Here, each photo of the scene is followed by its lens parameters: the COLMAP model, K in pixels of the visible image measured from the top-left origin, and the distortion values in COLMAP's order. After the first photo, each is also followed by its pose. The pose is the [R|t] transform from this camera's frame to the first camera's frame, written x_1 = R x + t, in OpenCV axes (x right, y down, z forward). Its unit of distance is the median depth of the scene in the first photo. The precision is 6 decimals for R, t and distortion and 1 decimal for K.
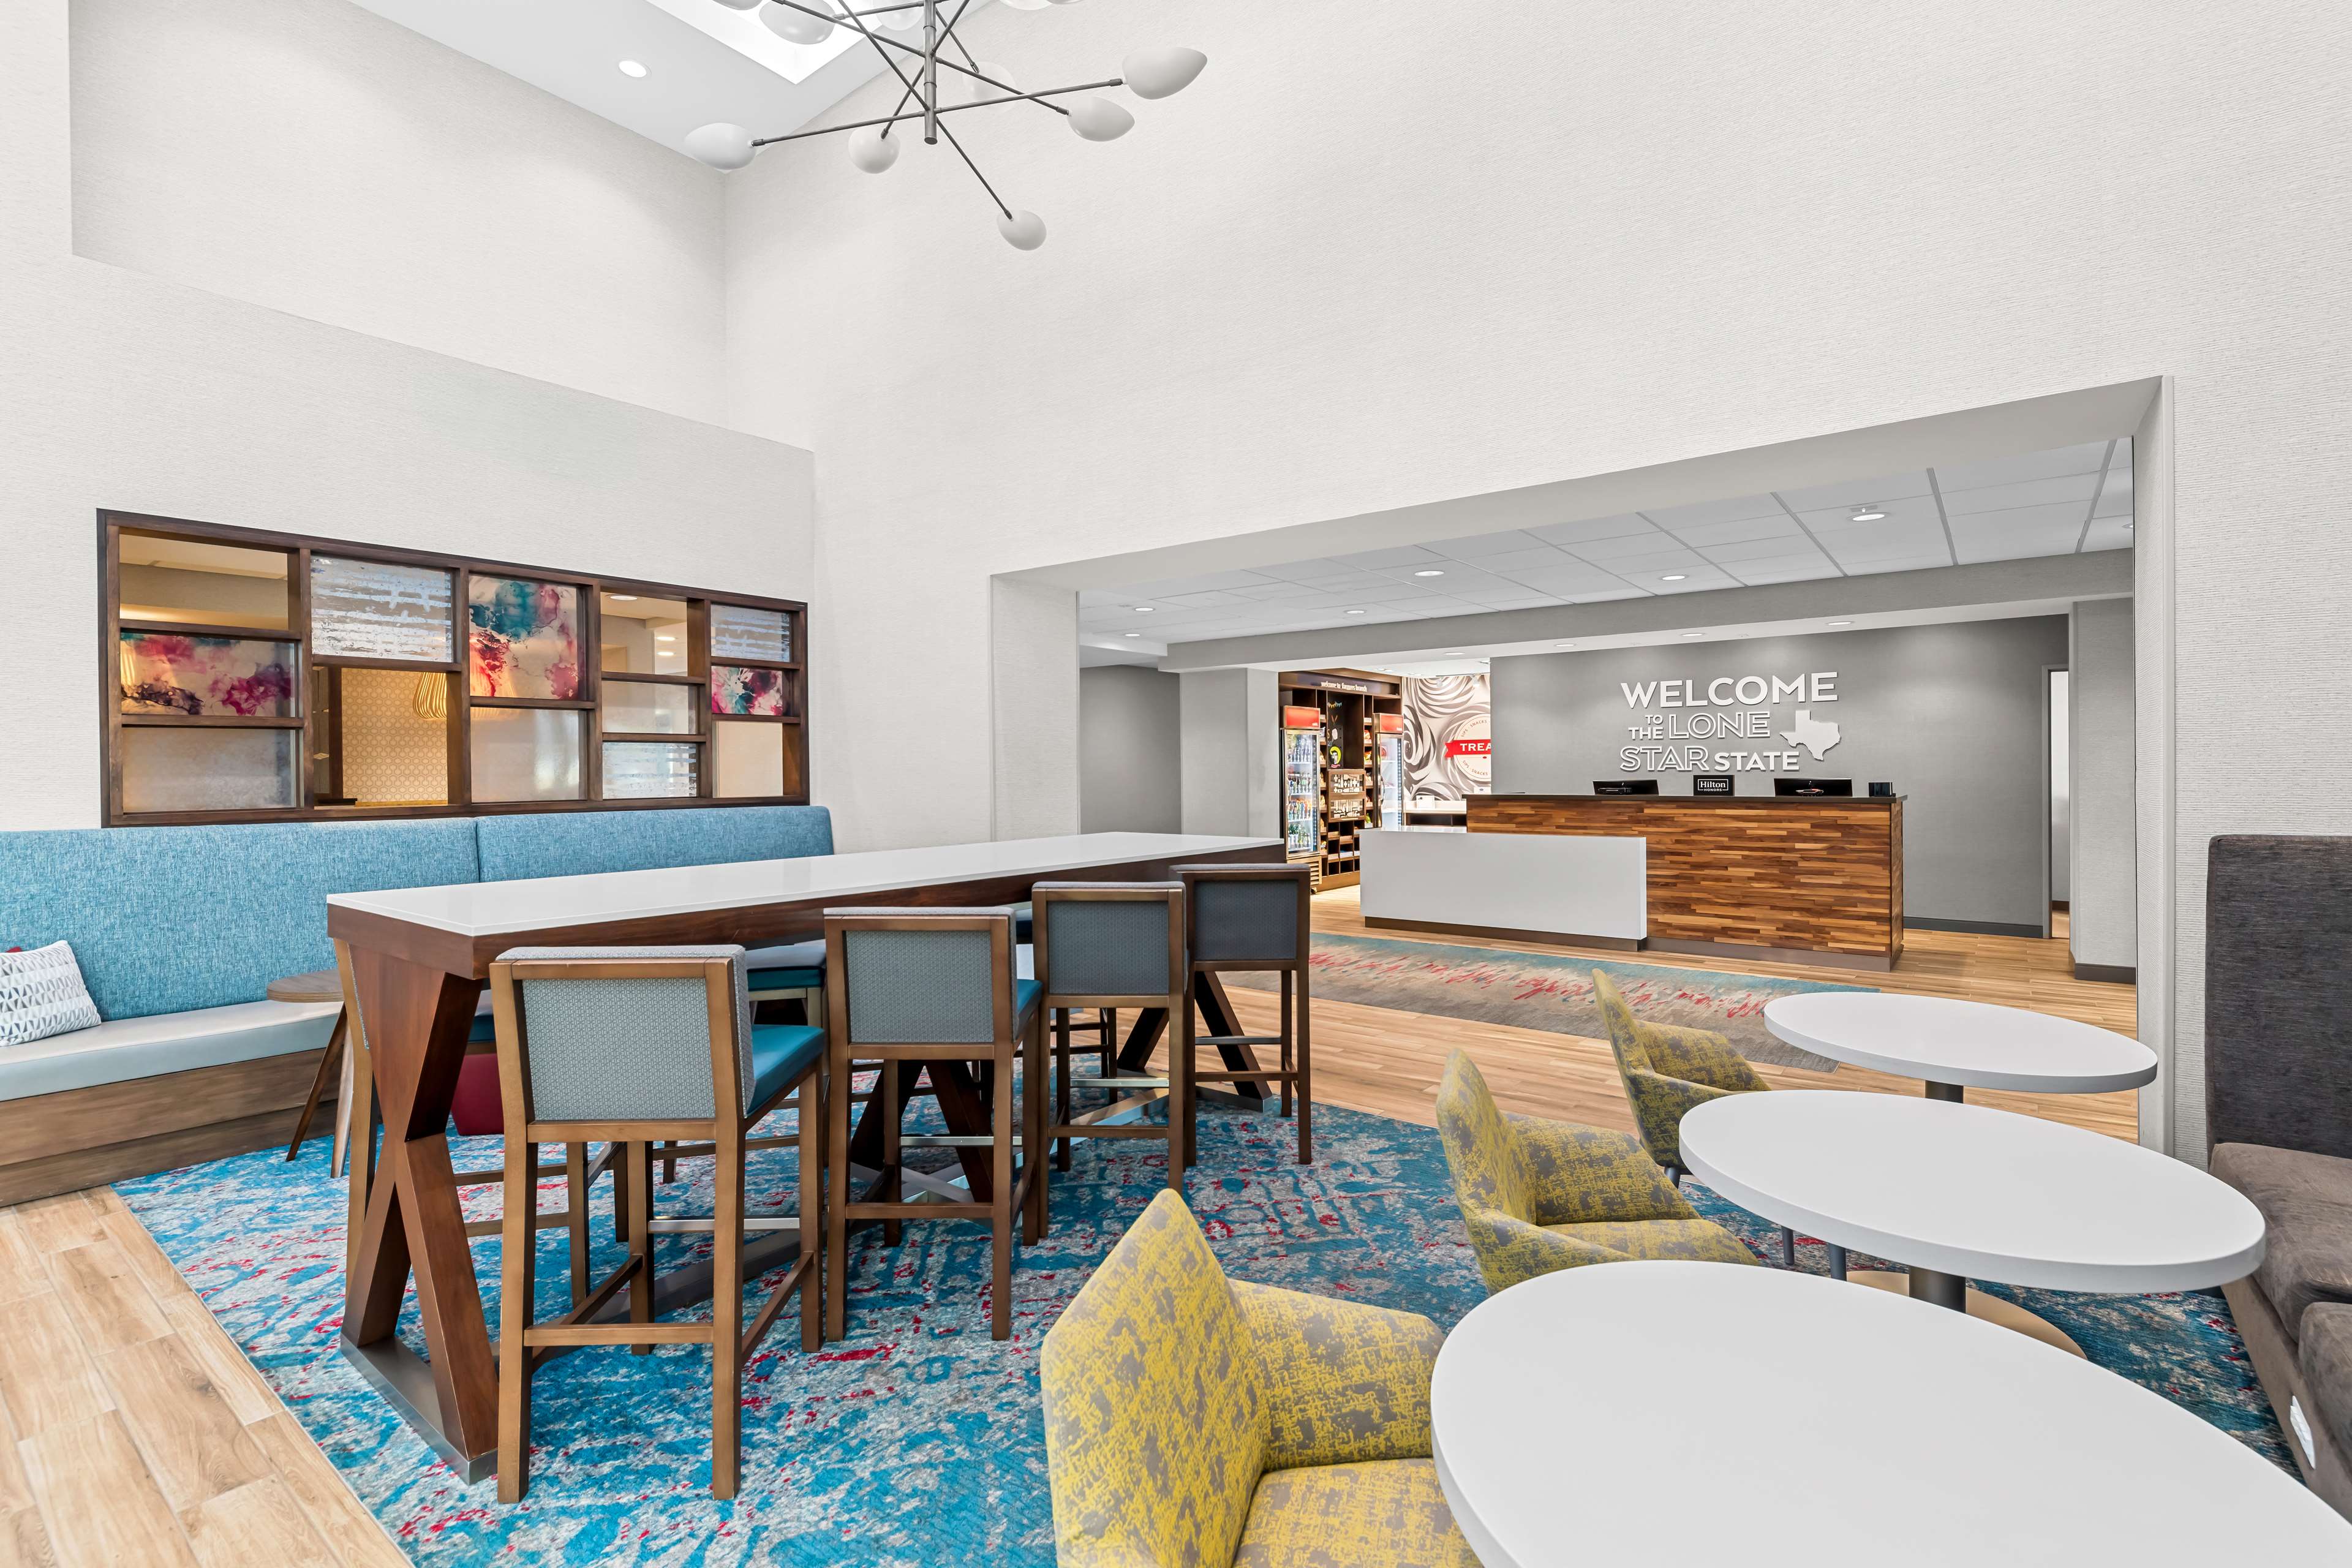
lens RADIAL K [[1080.6, 0, 1170.3], [0, 1080.6, 775.1], [0, 0, 1]] dist [0.008839, 0.000275]
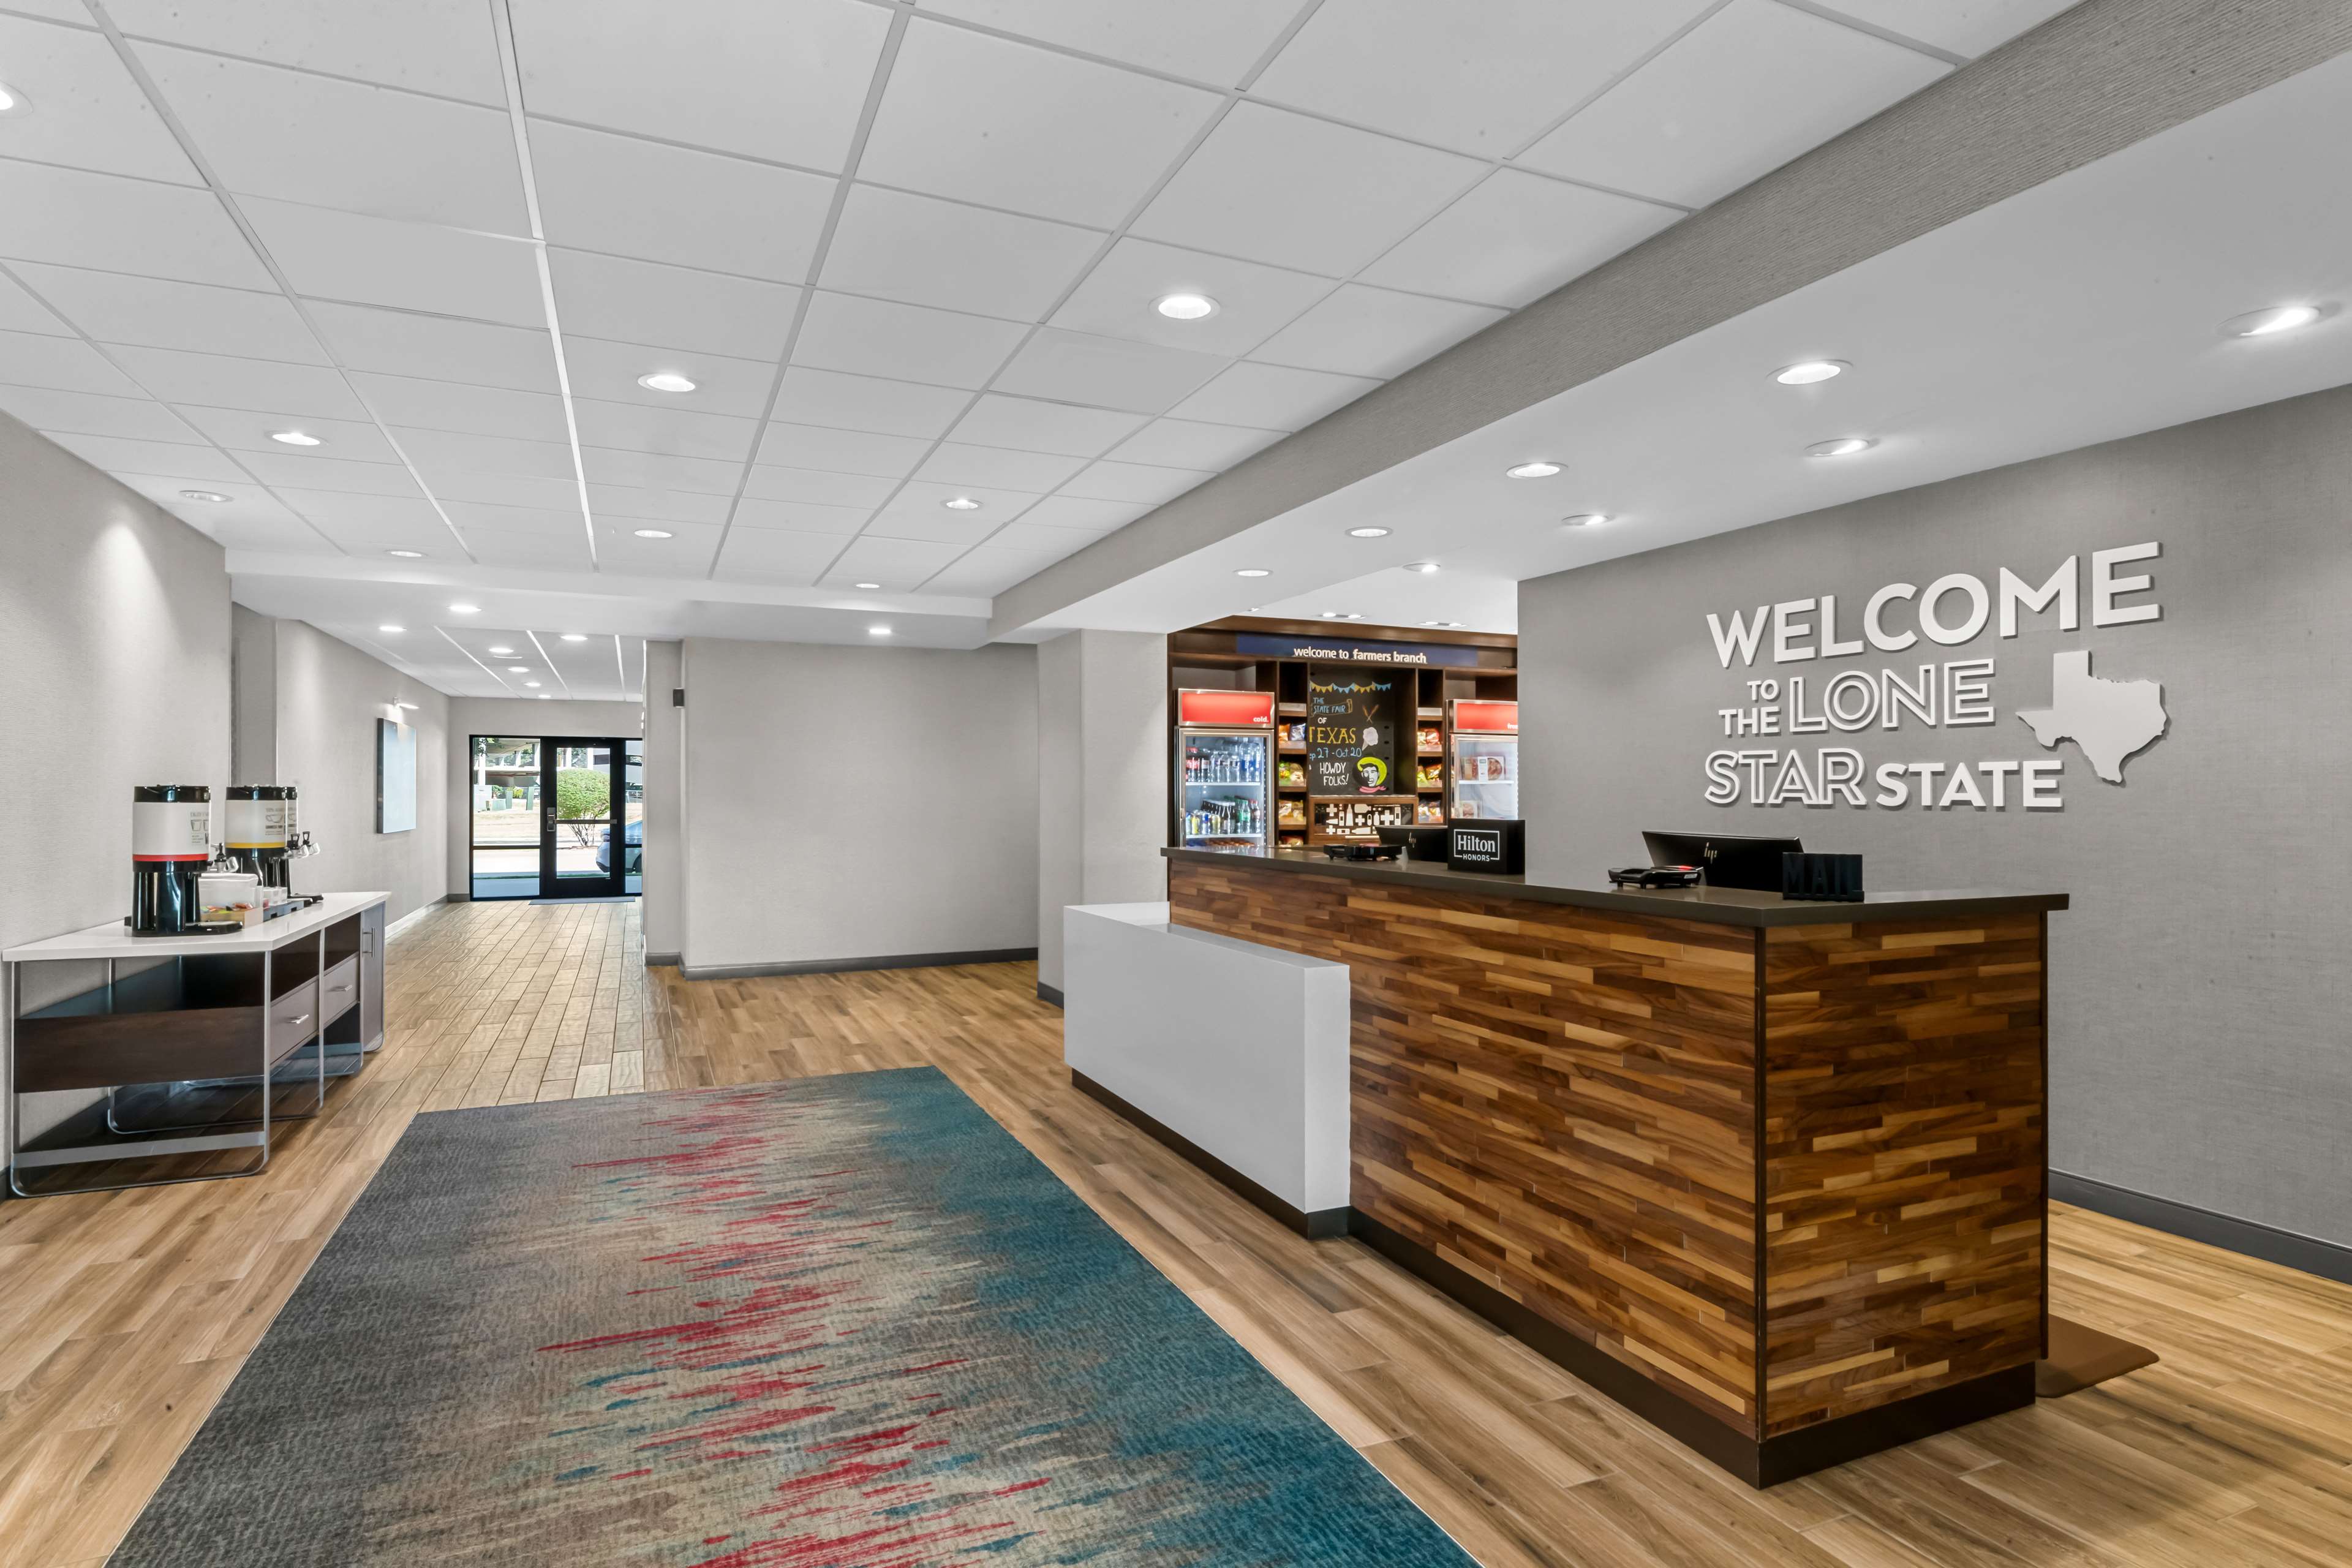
lens RADIAL K [[1235.3, 0, 1175.1], [0, 1235.3, 787.3], [0, 0, 1]] dist [0.010731, -0.005014]
pose [[0.879710, 0.005680, -0.475477, 0.520513], [-0.008981, 0.999949, -0.004672, -0.007228], [0.475426, 0.008380, 0.879716, 0.472247]]
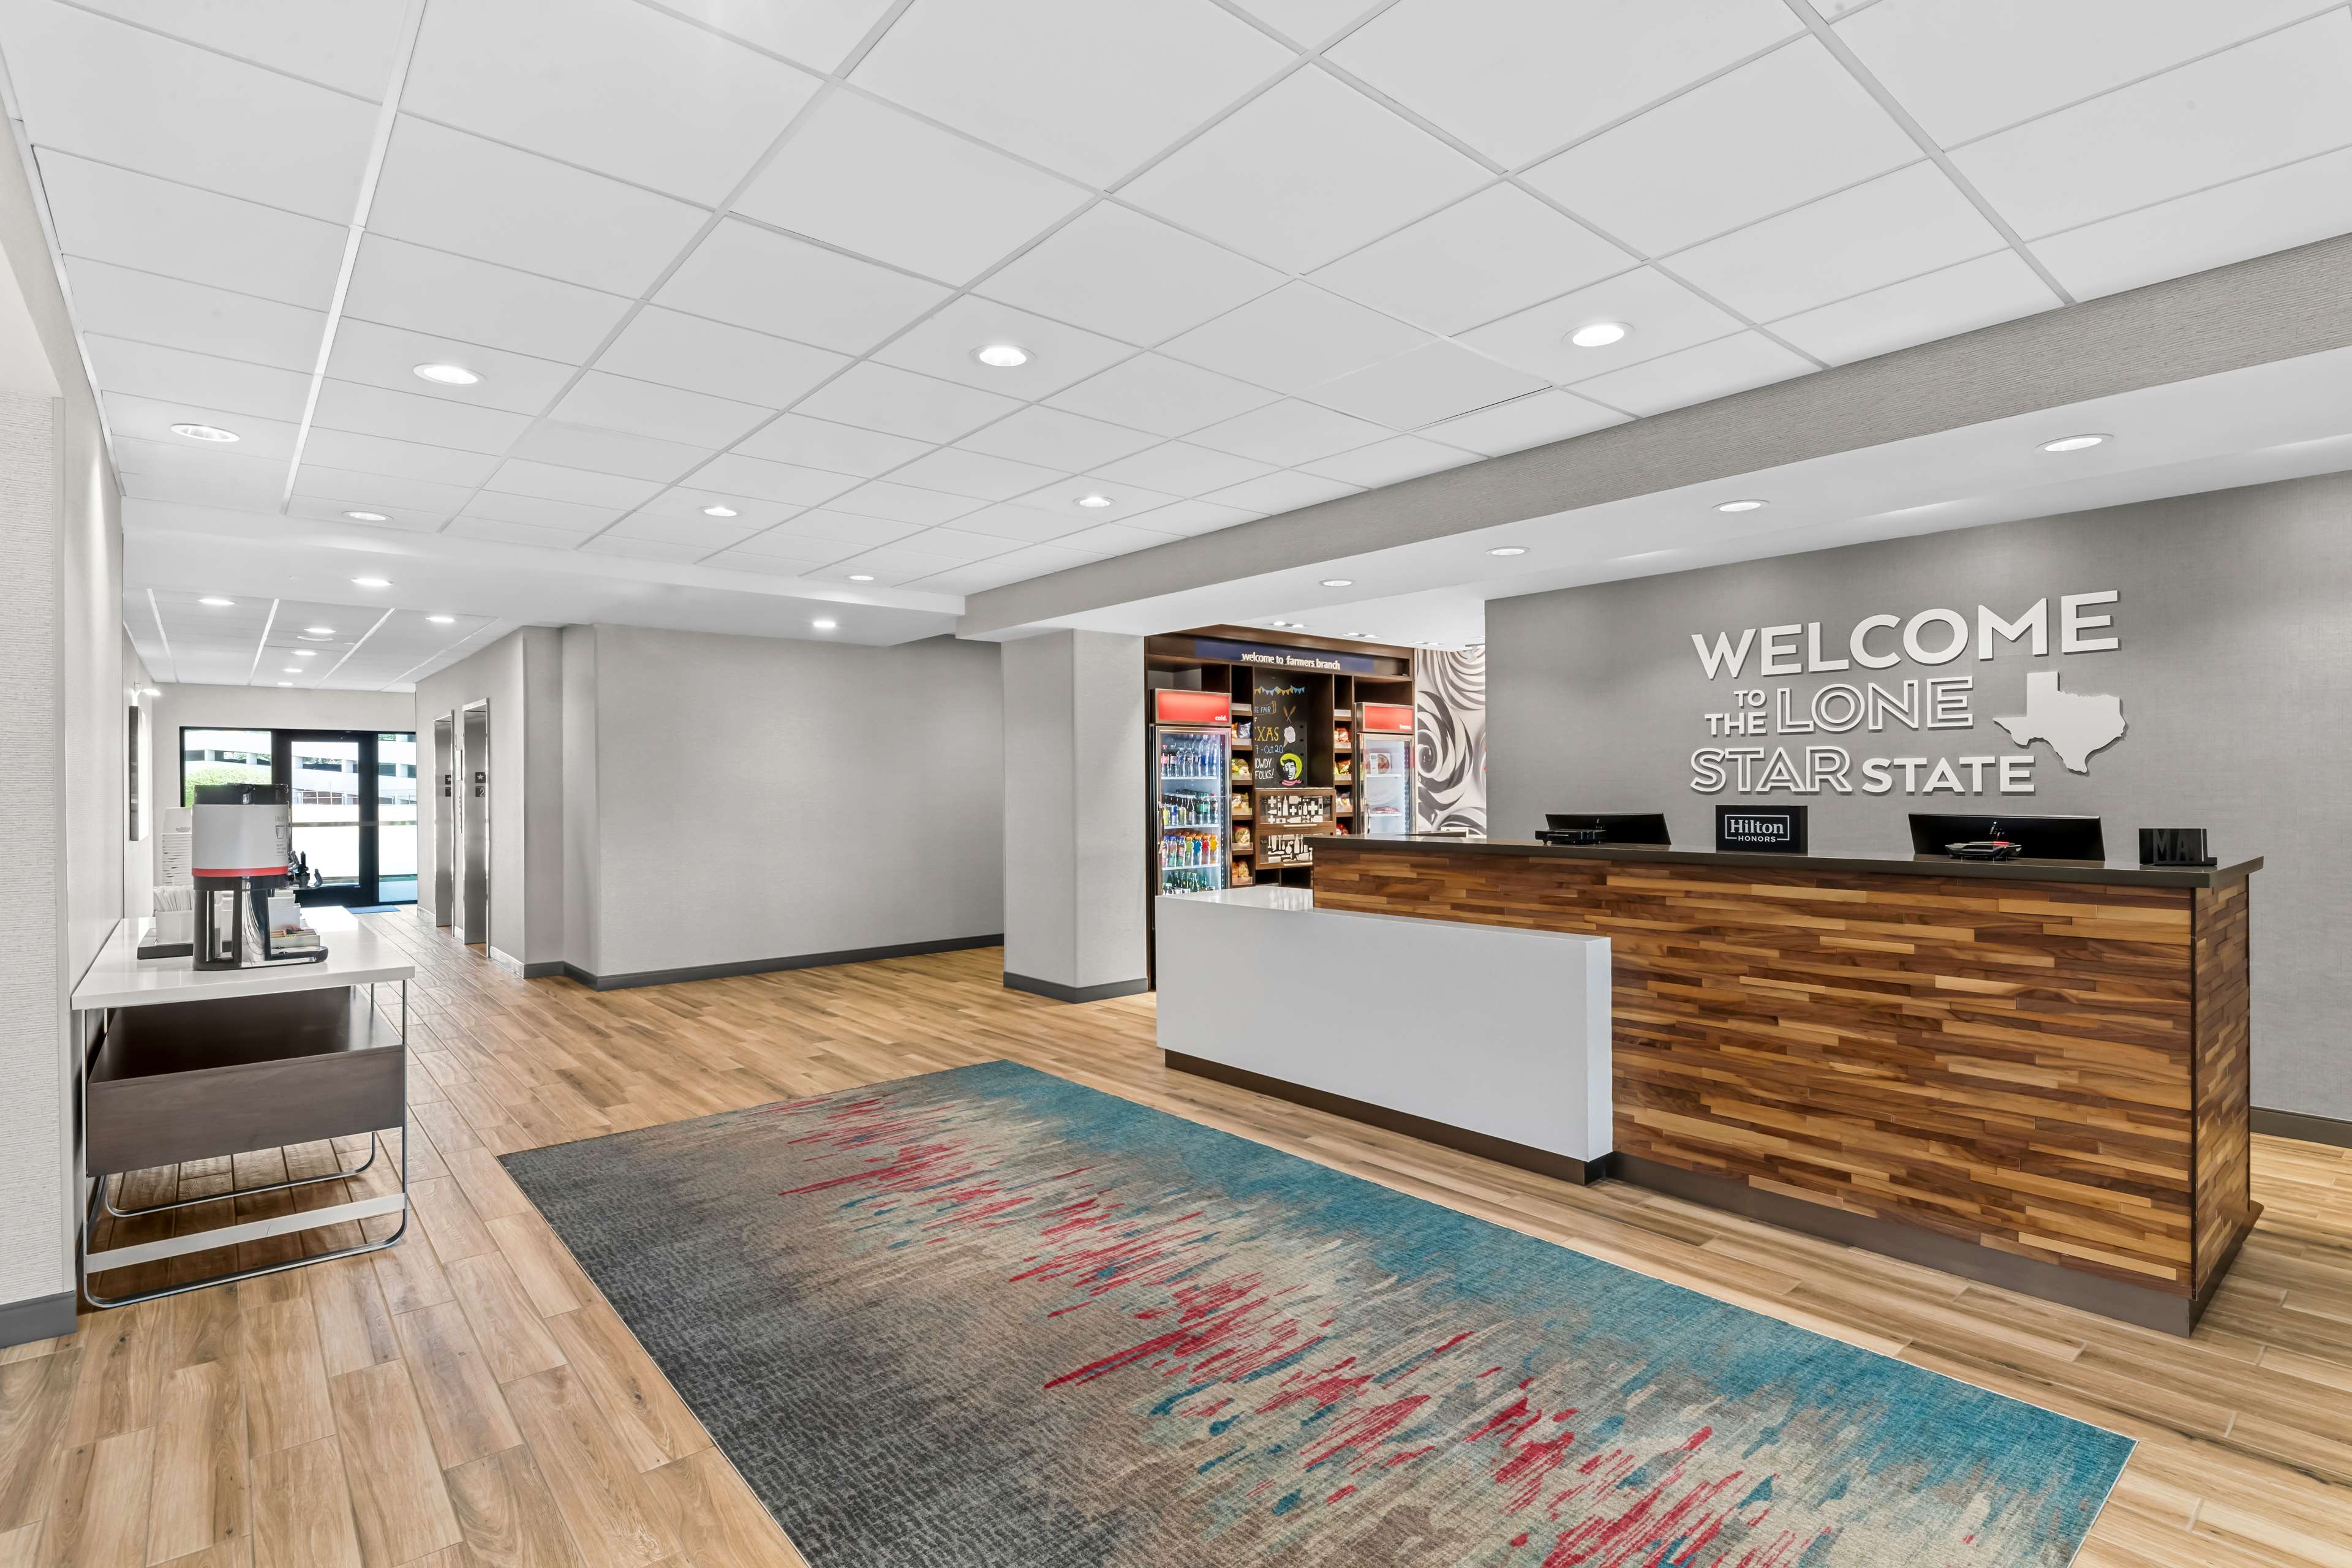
lens RADIAL K [[1133.4, 0, 1173.3], [0, 1133.4, 788.4], [0, 0, 1]] dist [0.014886, -0.009443]
pose [[0.979251, 0.001638, -0.202644, 0.303962], [-0.001913, 0.999997, -0.001162, -0.005311], [0.202642, 0.001525, 0.979252, 0.414583]]
